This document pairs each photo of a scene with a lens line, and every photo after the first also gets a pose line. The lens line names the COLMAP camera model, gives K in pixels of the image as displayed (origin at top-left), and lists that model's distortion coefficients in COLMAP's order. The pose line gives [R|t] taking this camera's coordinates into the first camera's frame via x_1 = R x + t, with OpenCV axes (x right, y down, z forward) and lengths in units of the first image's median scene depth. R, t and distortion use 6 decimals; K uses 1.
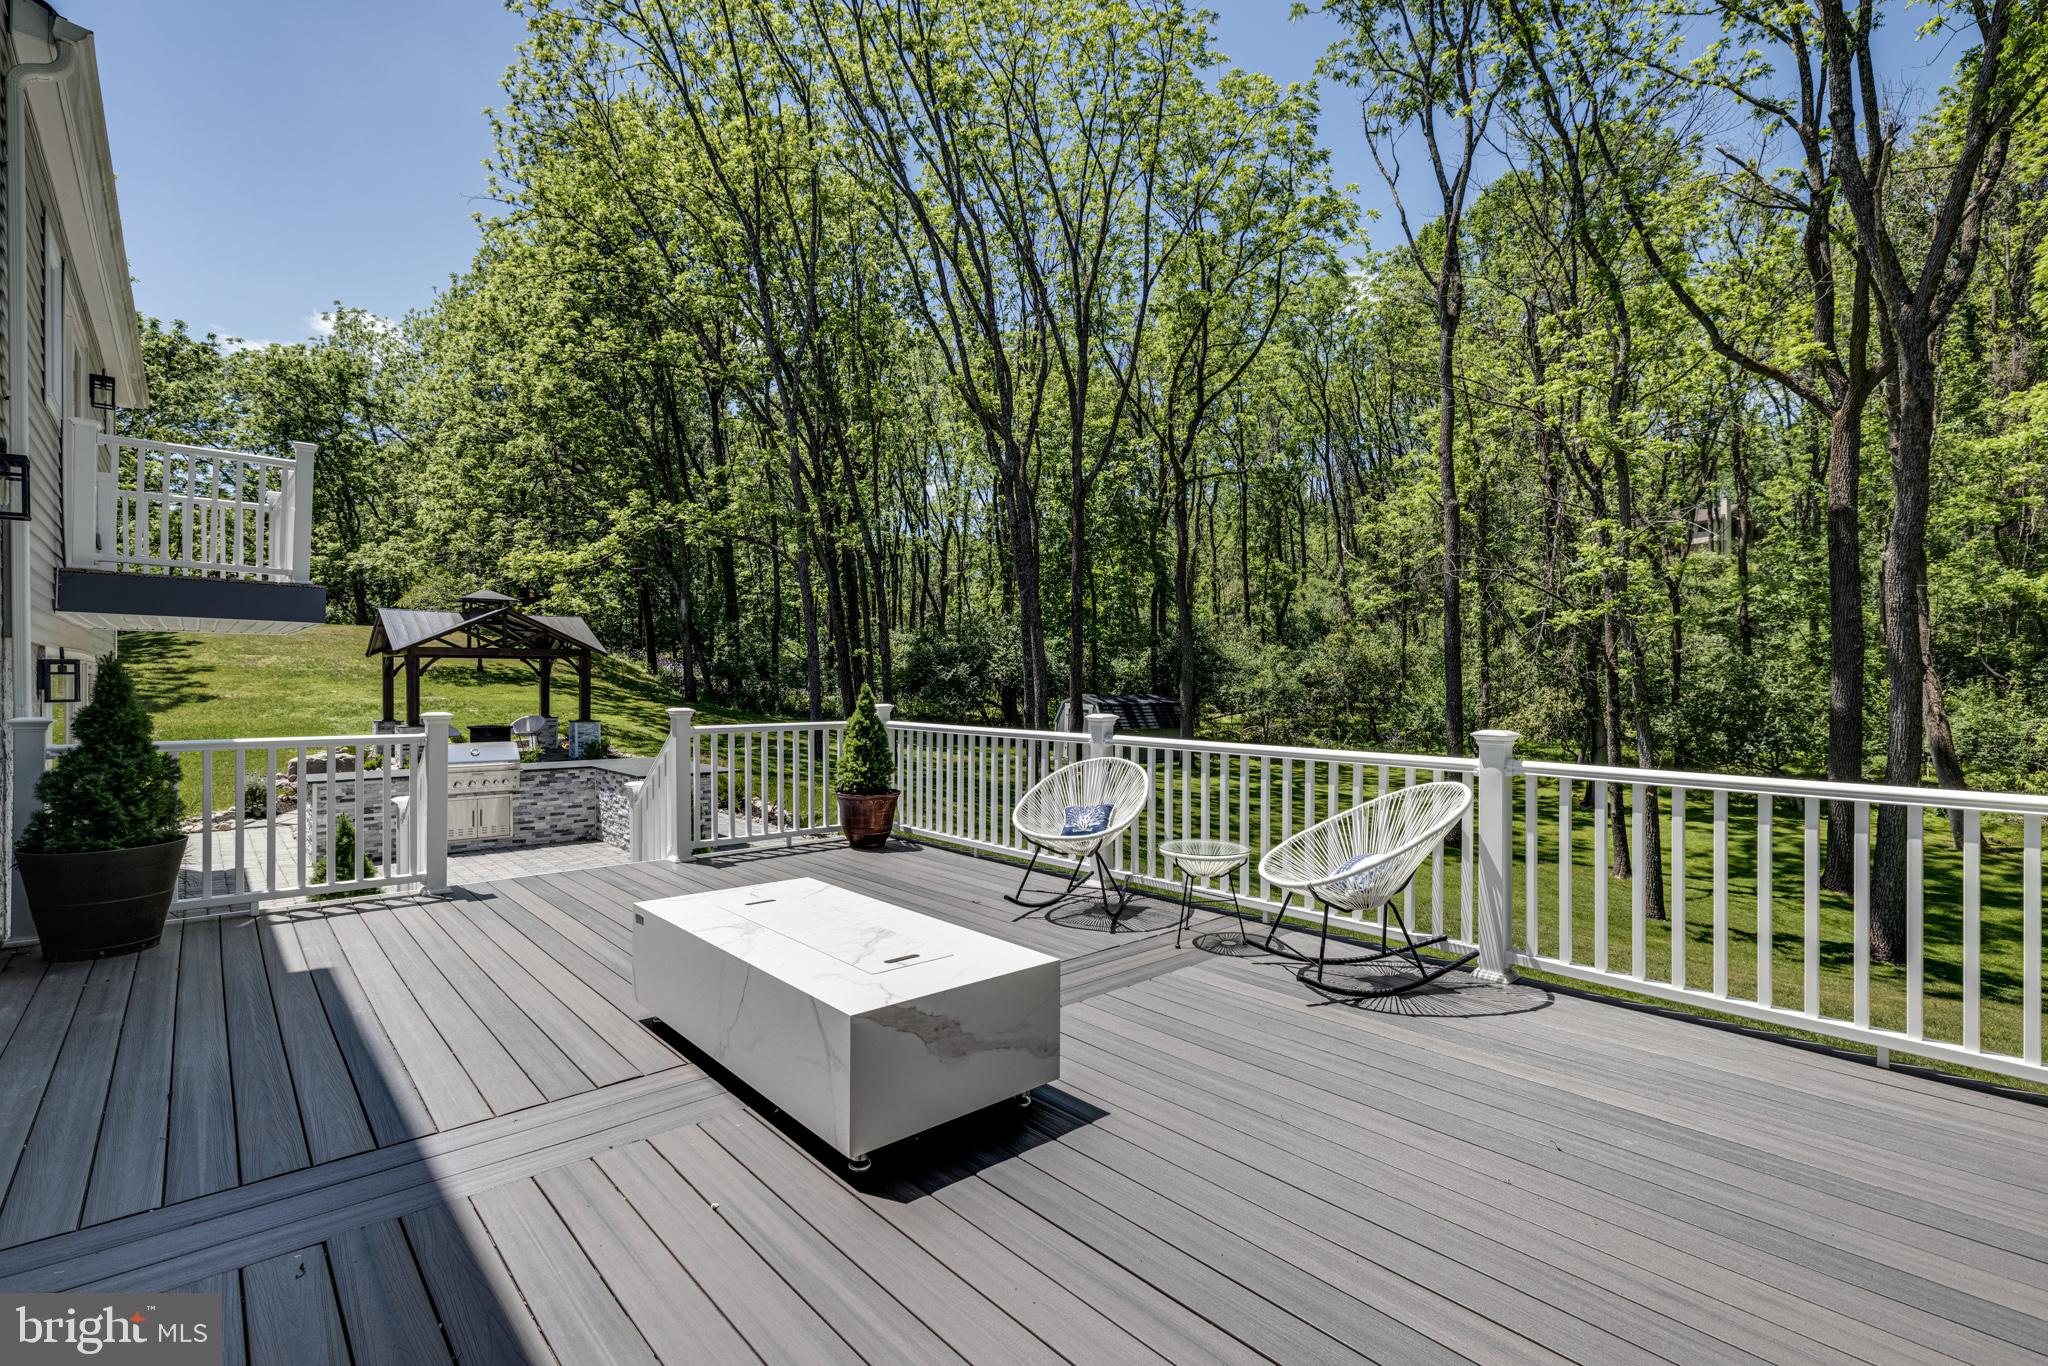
lens RADIAL K [[926.5, 0, 1027.1], [0, 926.5, 683.9], [0, 0, 1]] dist [0.007581, -0.001314]
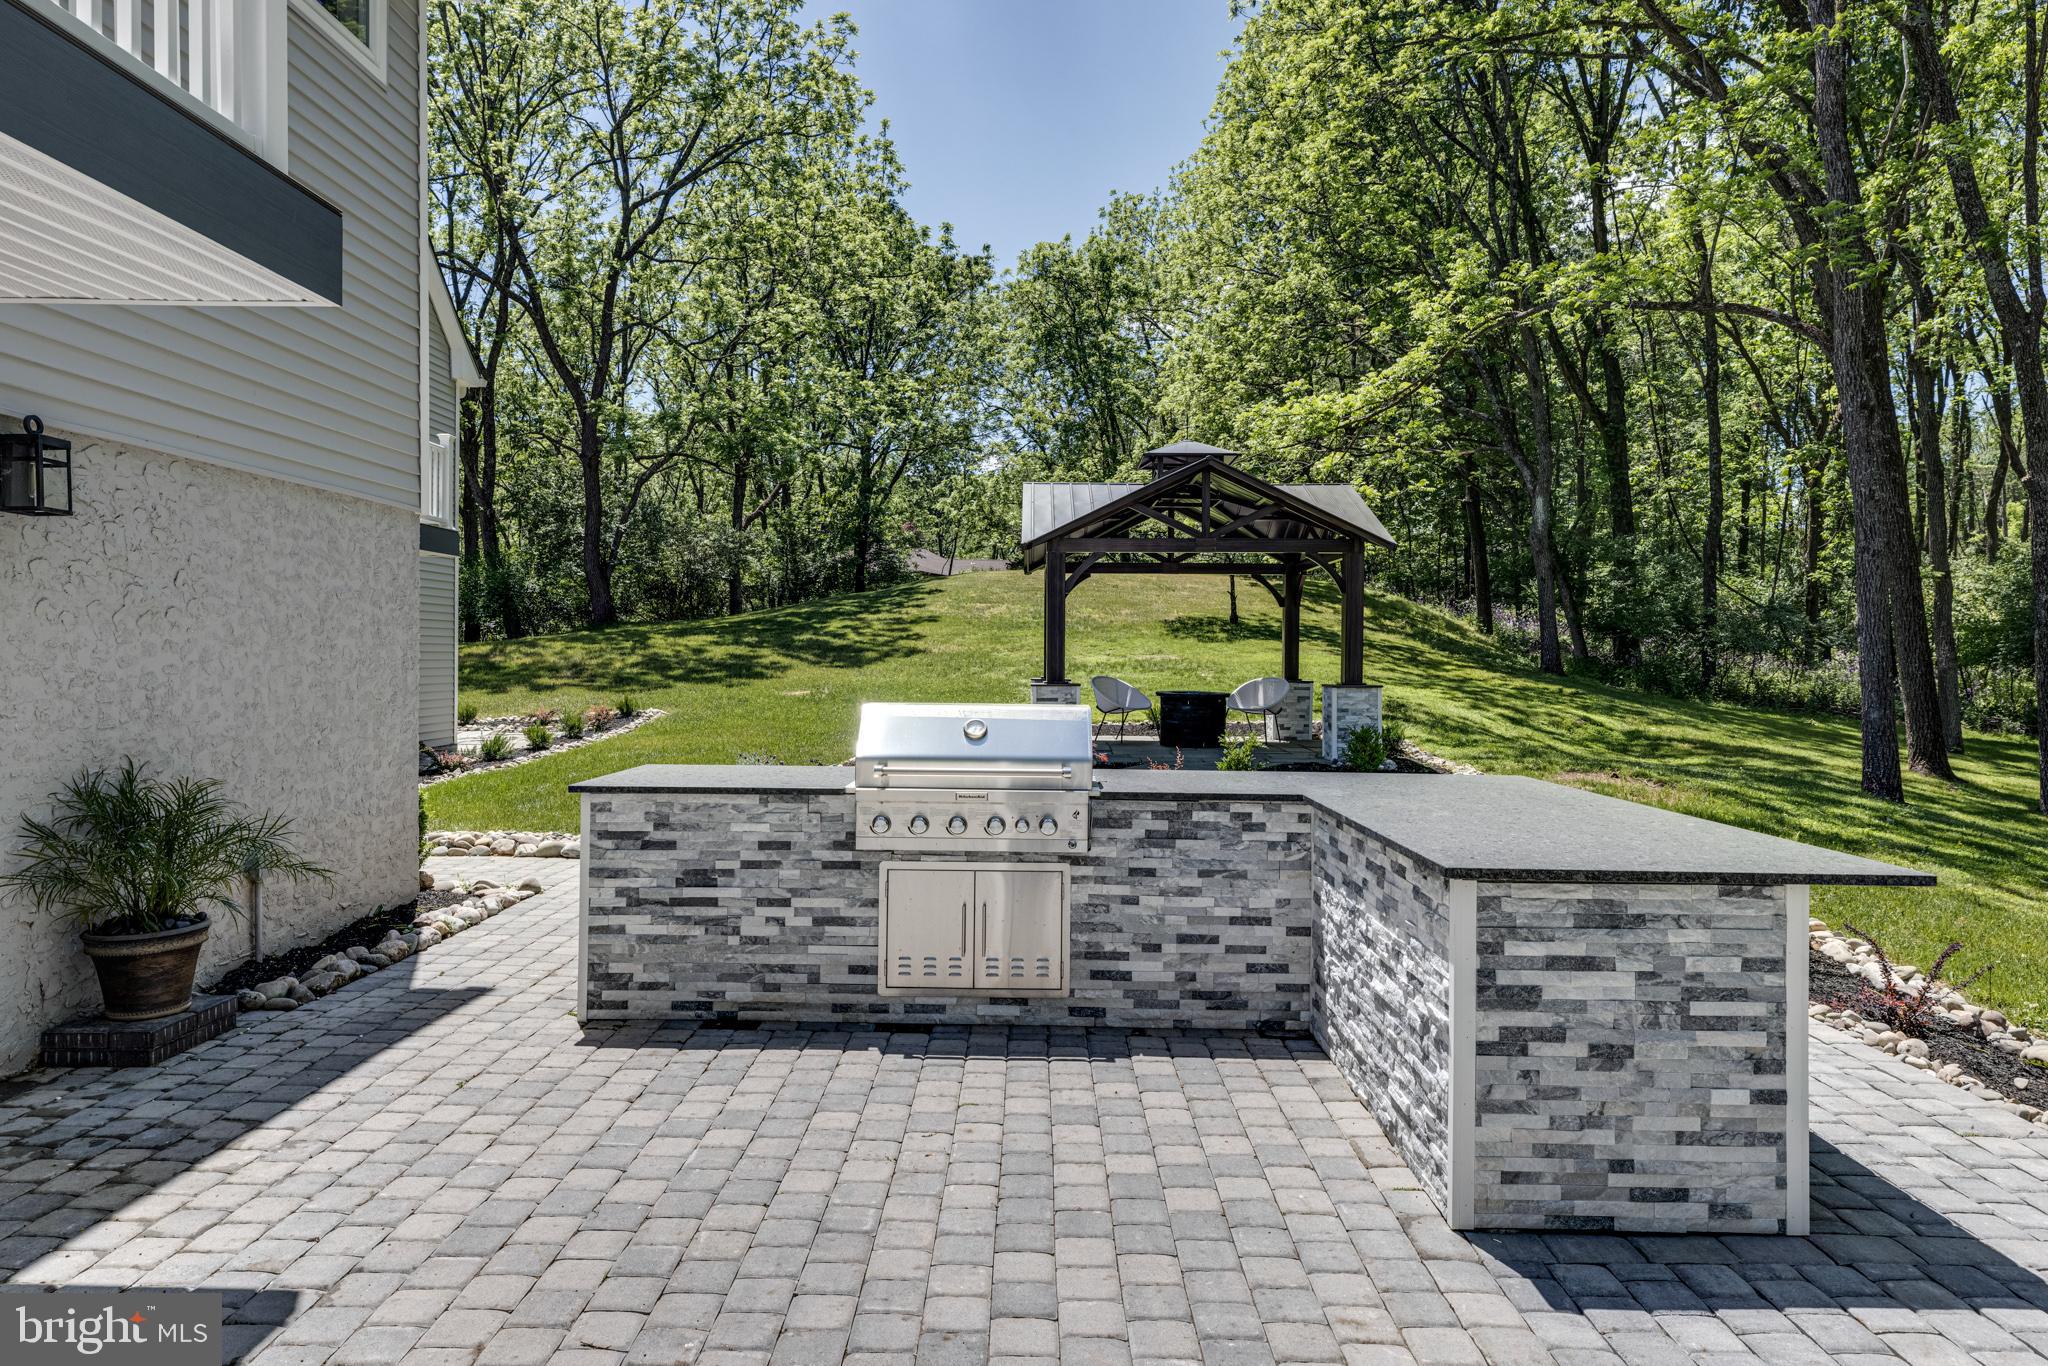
lens RADIAL K [[1200.8, 0, 1017.8], [0, 1200.8, 669.1], [0, 0, 1]] dist [-0.001175, -0.000462]
pose [[0.729039, 0.009307, -0.684409, -0.139672], [-0.008628, 0.999953, 0.004407, 0.024105], [0.684417, 0.002693, 0.729085, 0.338575]]
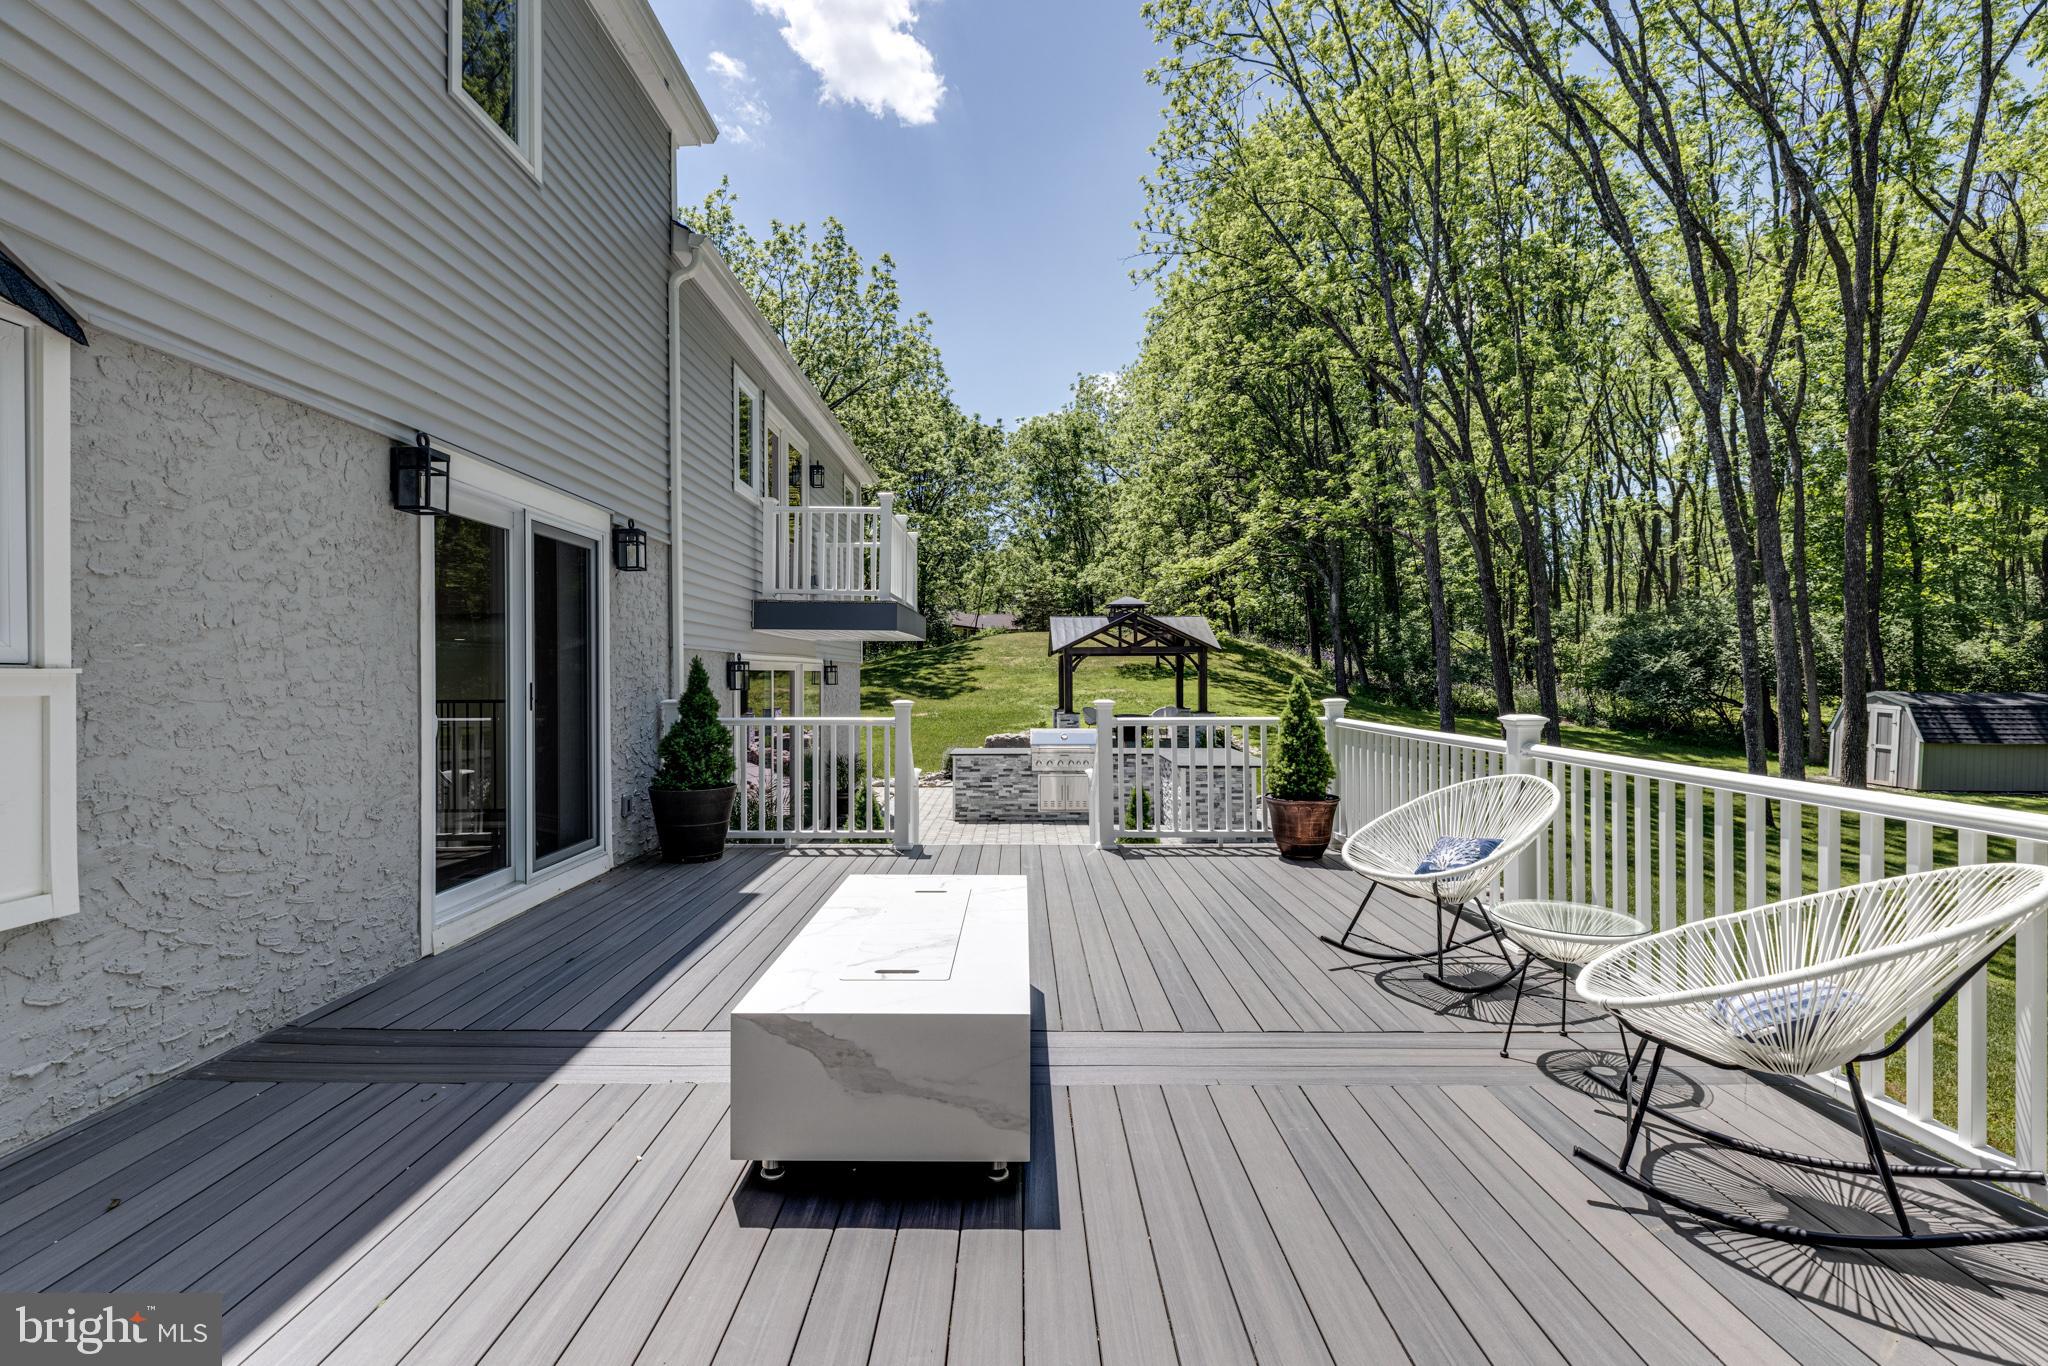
lens RADIAL K [[926.5, 0, 1025.1], [0, 926.5, 676.3], [0, 0, 1]] dist [0.007581, -0.001314]
pose [[0.744407, -0.004293, -0.667713, 0.071310], [0.002895, 0.999991, -0.003202, 0.000826], [0.667720, 0.000450, 0.744412, 0.049646]]
